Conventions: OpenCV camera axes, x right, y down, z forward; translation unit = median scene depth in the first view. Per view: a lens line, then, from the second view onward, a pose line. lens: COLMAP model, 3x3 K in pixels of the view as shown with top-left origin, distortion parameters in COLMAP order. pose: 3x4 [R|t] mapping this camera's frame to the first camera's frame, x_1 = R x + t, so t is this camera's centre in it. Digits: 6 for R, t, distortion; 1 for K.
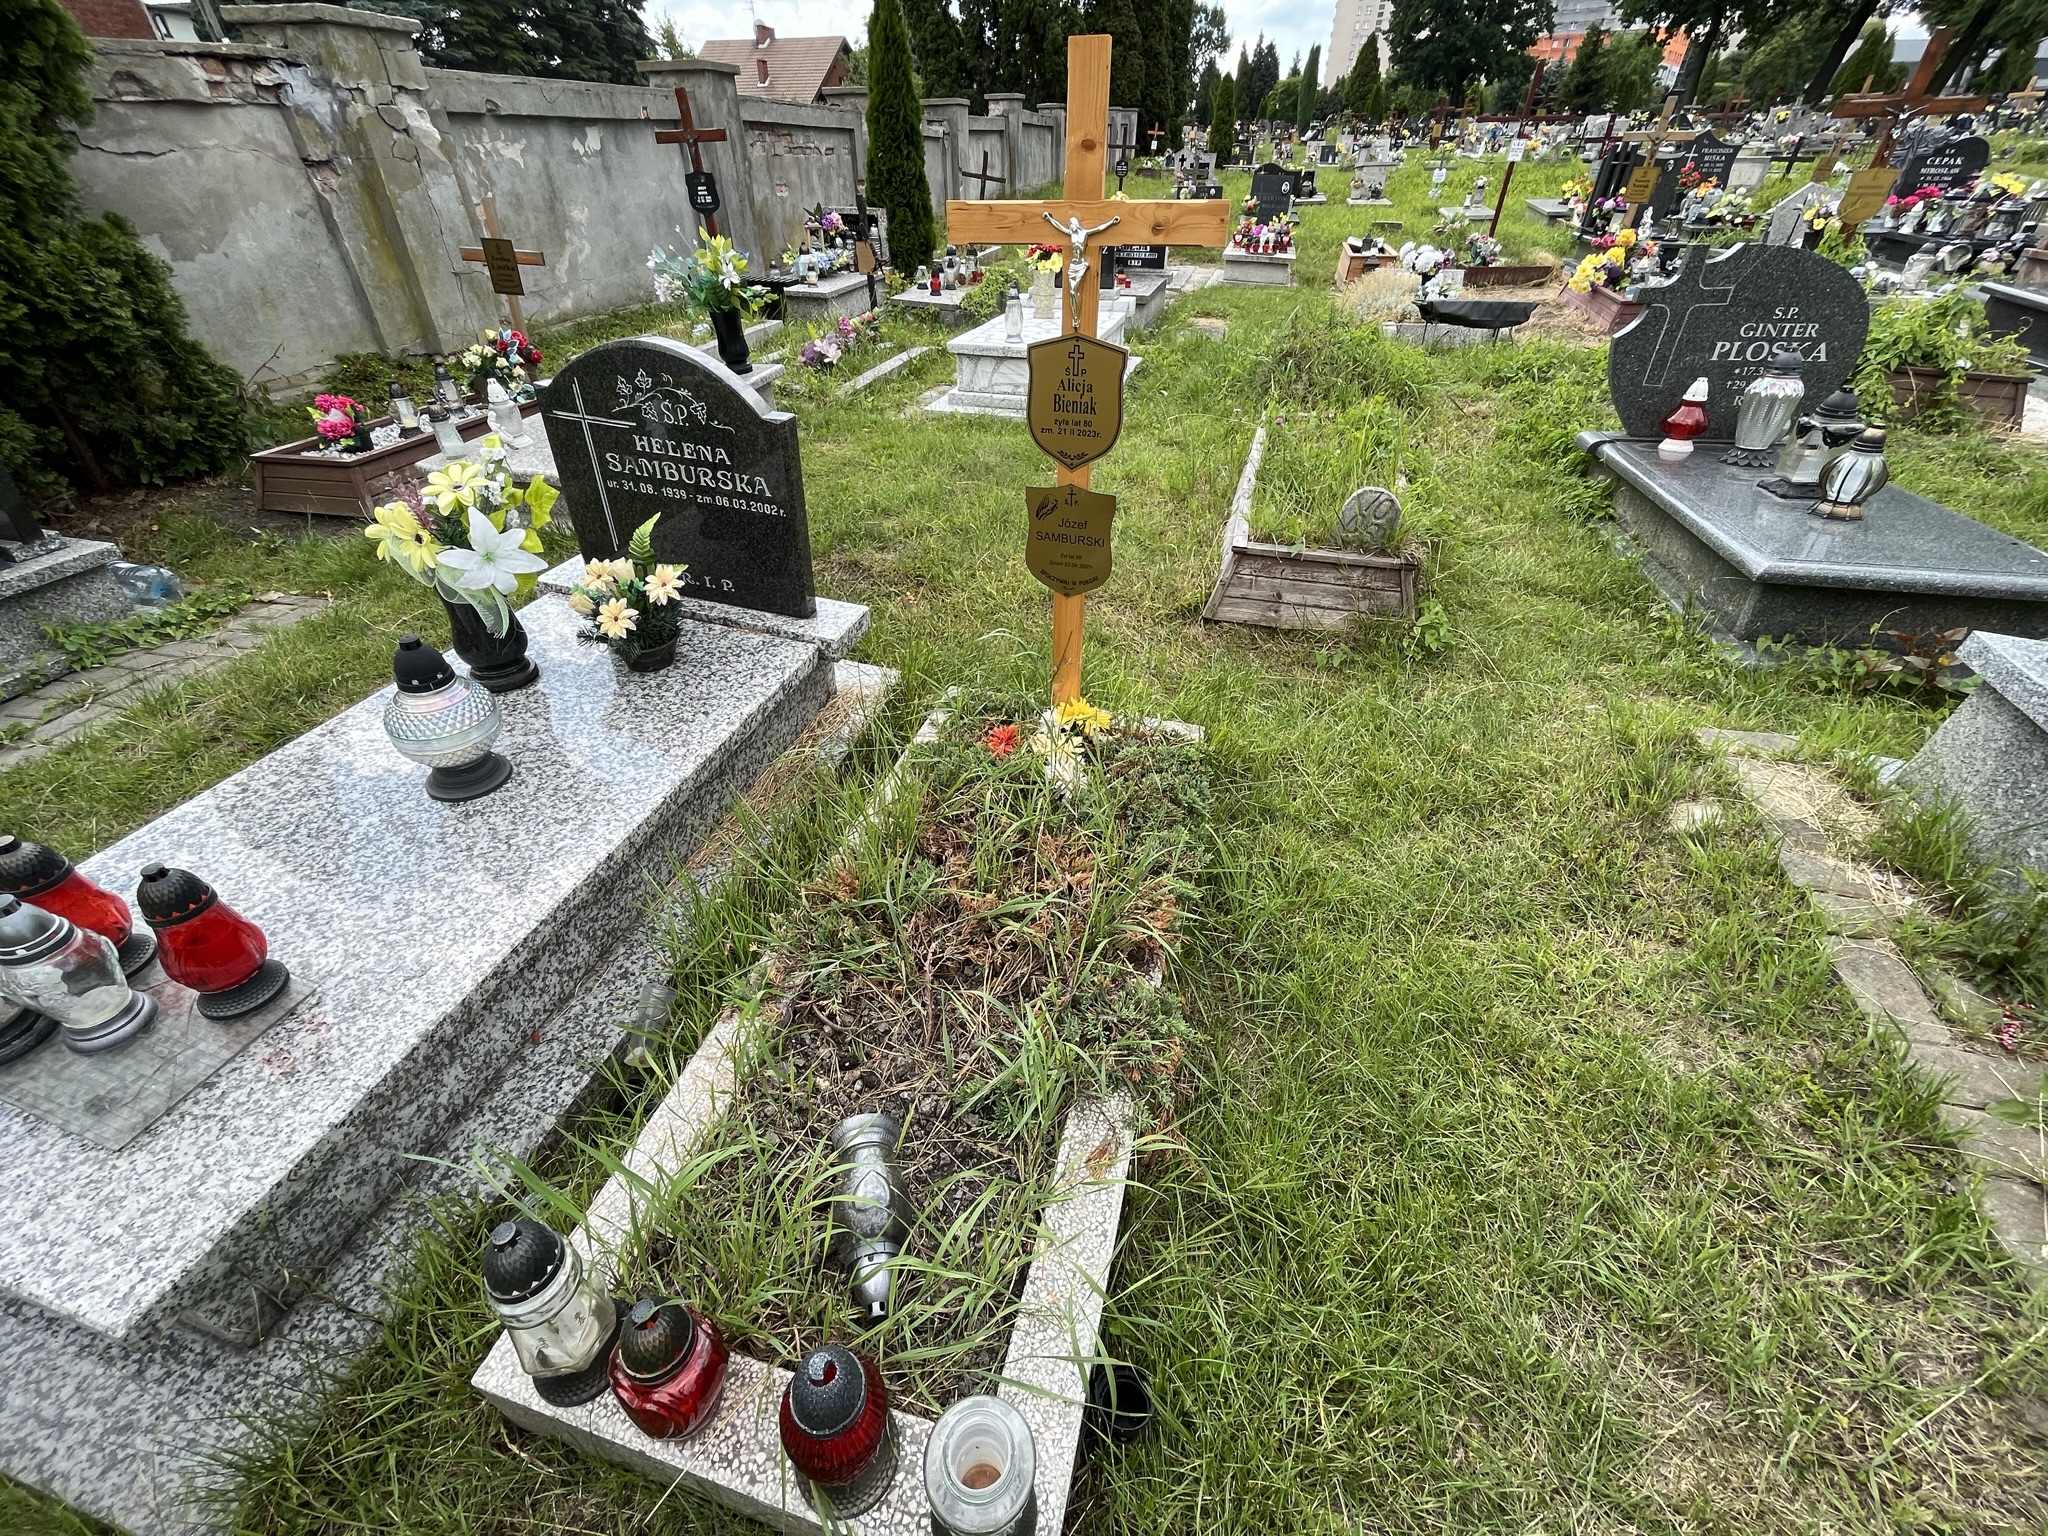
lens RADIAL K [[829.5, 0, 1014.6], [0, 829.5, 770.8], [0, 0, 1]] dist [-0.003204, 0.000006]
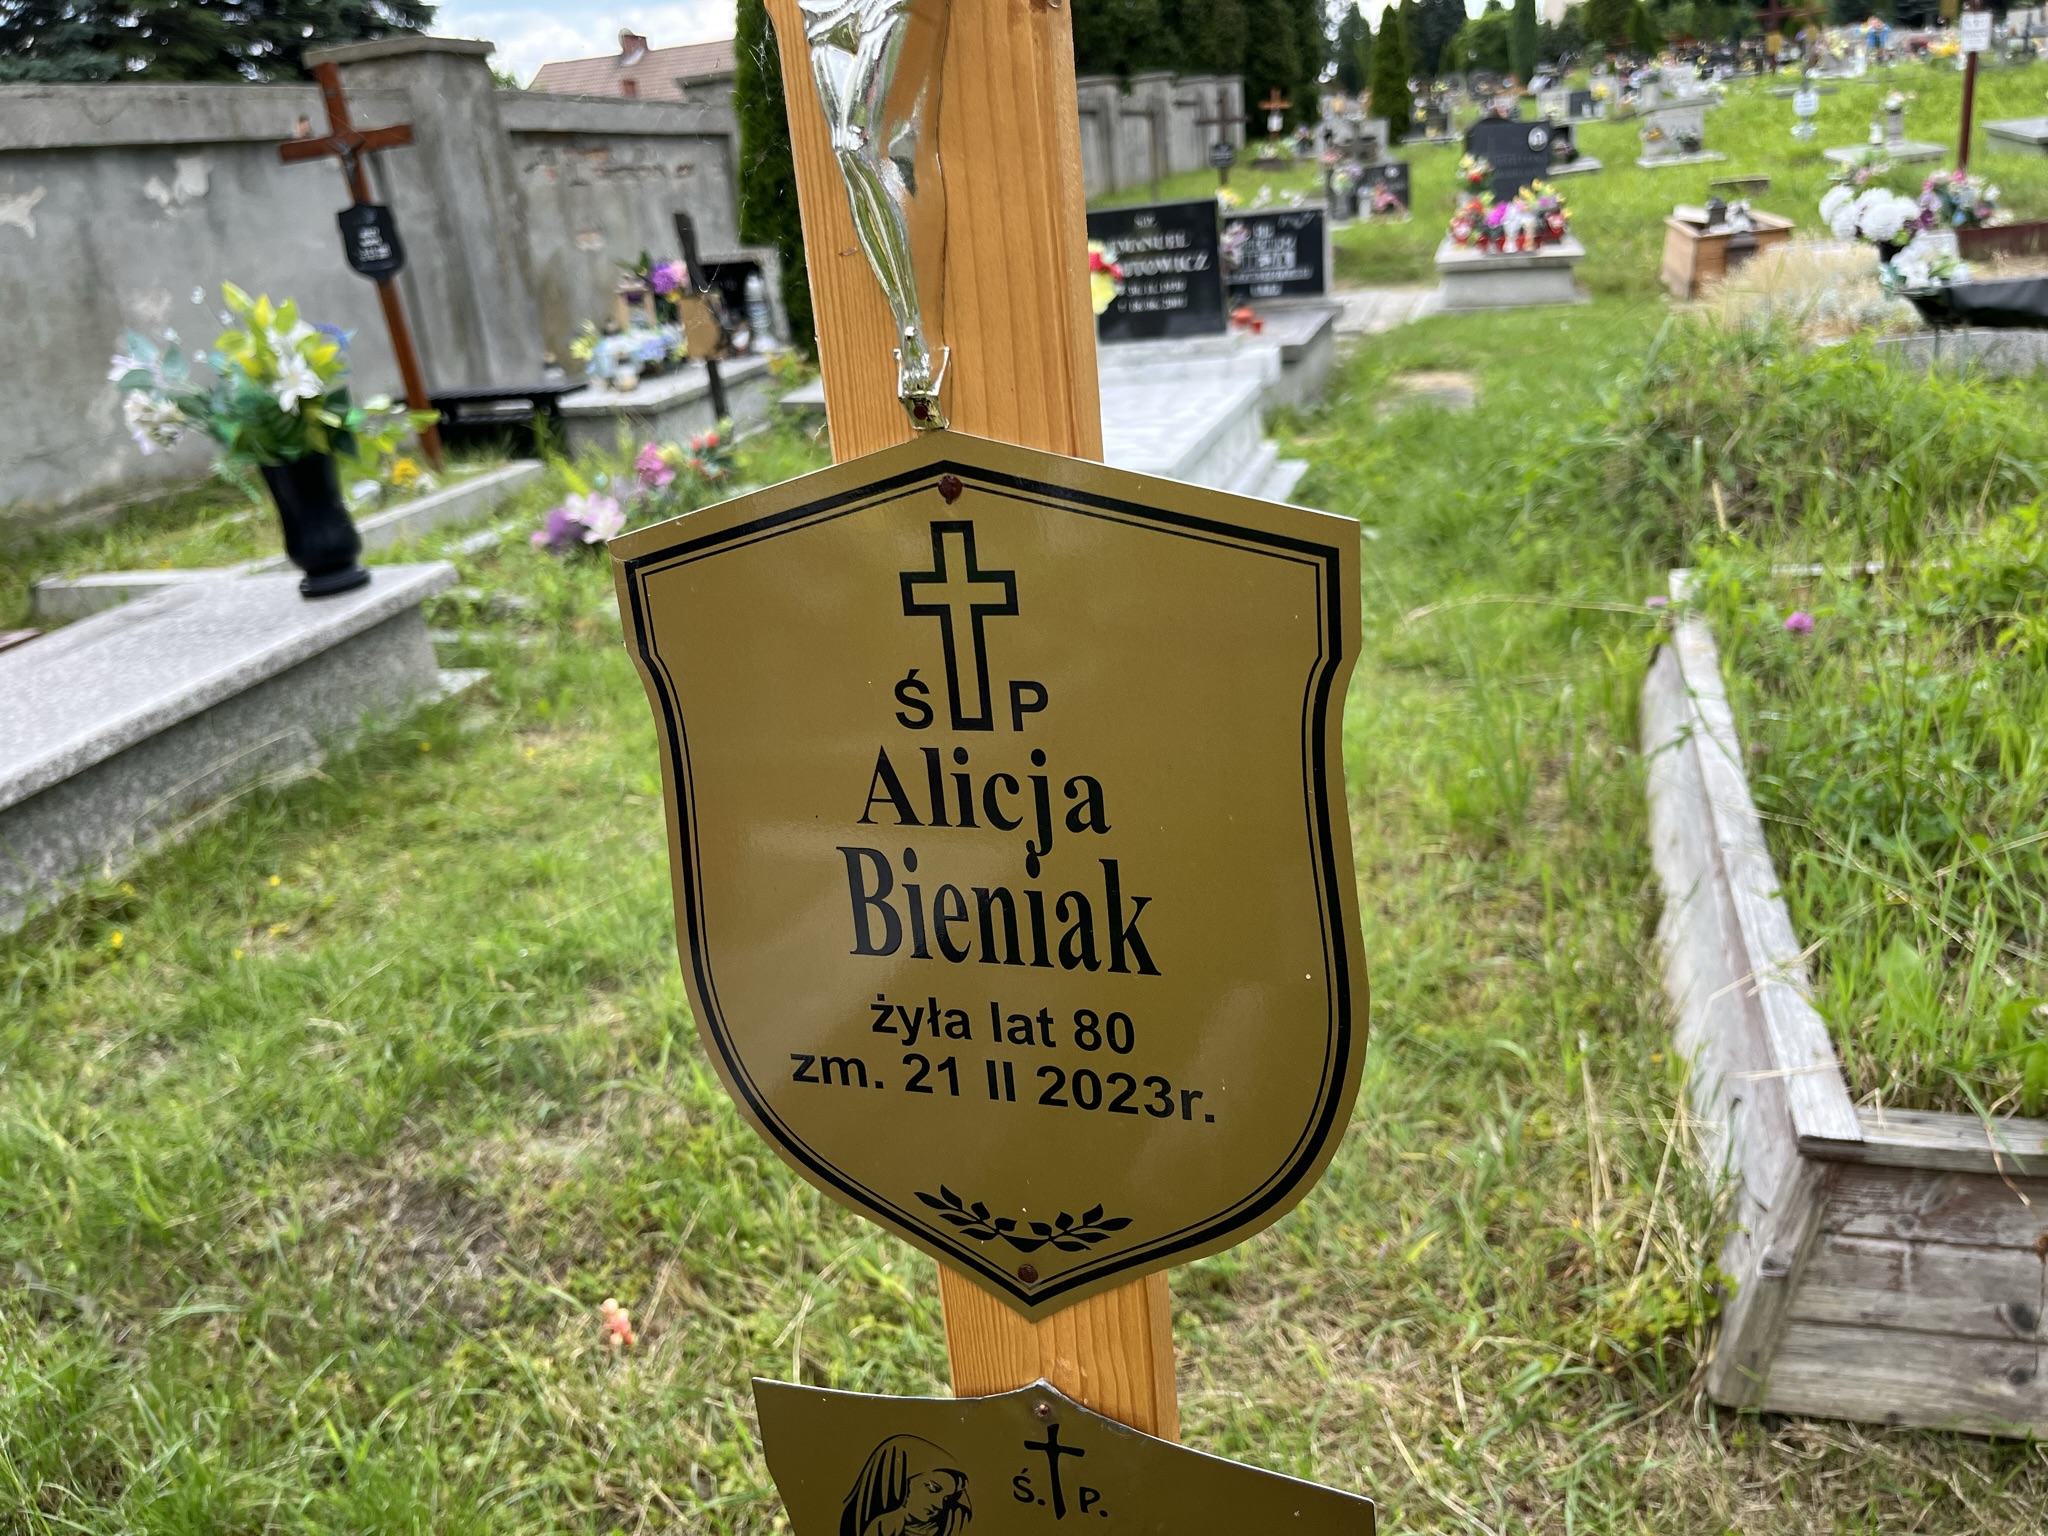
lens RADIAL K [[1566.6, 0, 1024.0], [0, 1566.6, 768.0], [0, 0, 1]] dist [0.032753, -0.046113]
pose [[0.995318, -0.084568, -0.046799, 0.016483], [0.068380, 0.958315, -0.277410, -0.070484], [0.068308, 0.272911, 0.959611, 0.133972]]
